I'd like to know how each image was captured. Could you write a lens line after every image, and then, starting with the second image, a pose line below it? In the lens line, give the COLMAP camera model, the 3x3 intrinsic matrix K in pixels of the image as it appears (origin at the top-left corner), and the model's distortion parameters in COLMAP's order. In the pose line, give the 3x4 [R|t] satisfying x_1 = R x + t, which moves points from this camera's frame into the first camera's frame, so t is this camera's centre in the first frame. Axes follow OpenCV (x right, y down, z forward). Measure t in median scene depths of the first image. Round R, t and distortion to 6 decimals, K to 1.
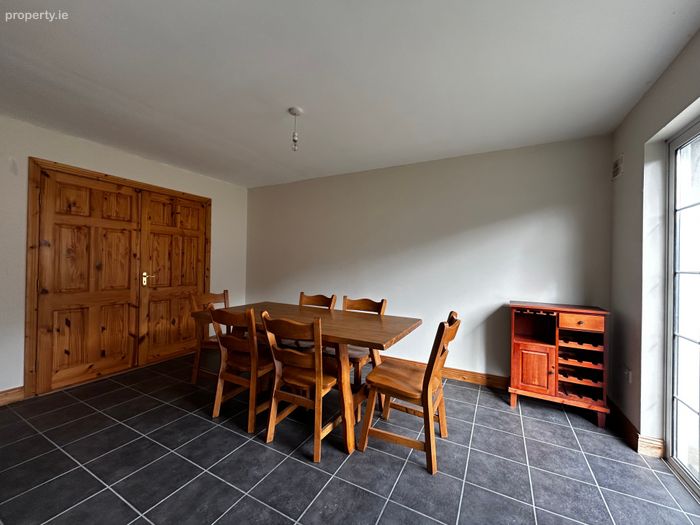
lens RADIAL K [[280.9, 0, 349.6], [0, 280.9, 262.9], [0, 0, 1]] dist [-0.004181, -0.000017]
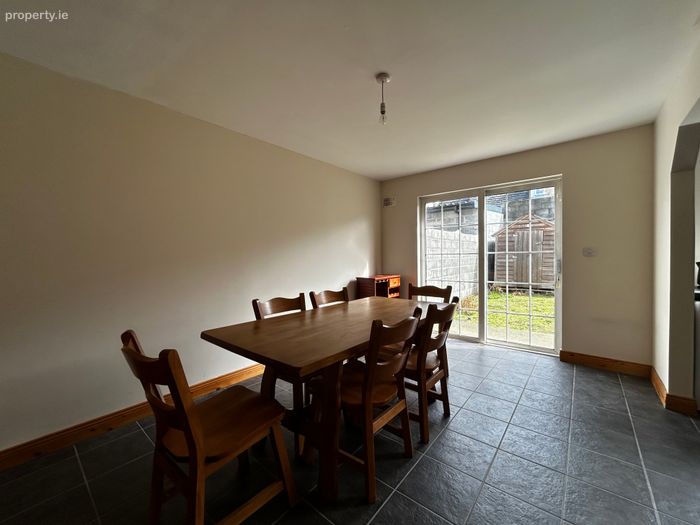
lens RADIAL K [[280.9, 0, 351.3], [0, 280.9, 260.2], [0, 0, 1]] dist [-0.004181, -0.000017]
pose [[0.197307, -0.042030, 0.979440, -1.009116], [0.003200, 0.999103, 0.042229, -0.017090], [-0.980337, -0.005198, 0.197264, 0.864960]]
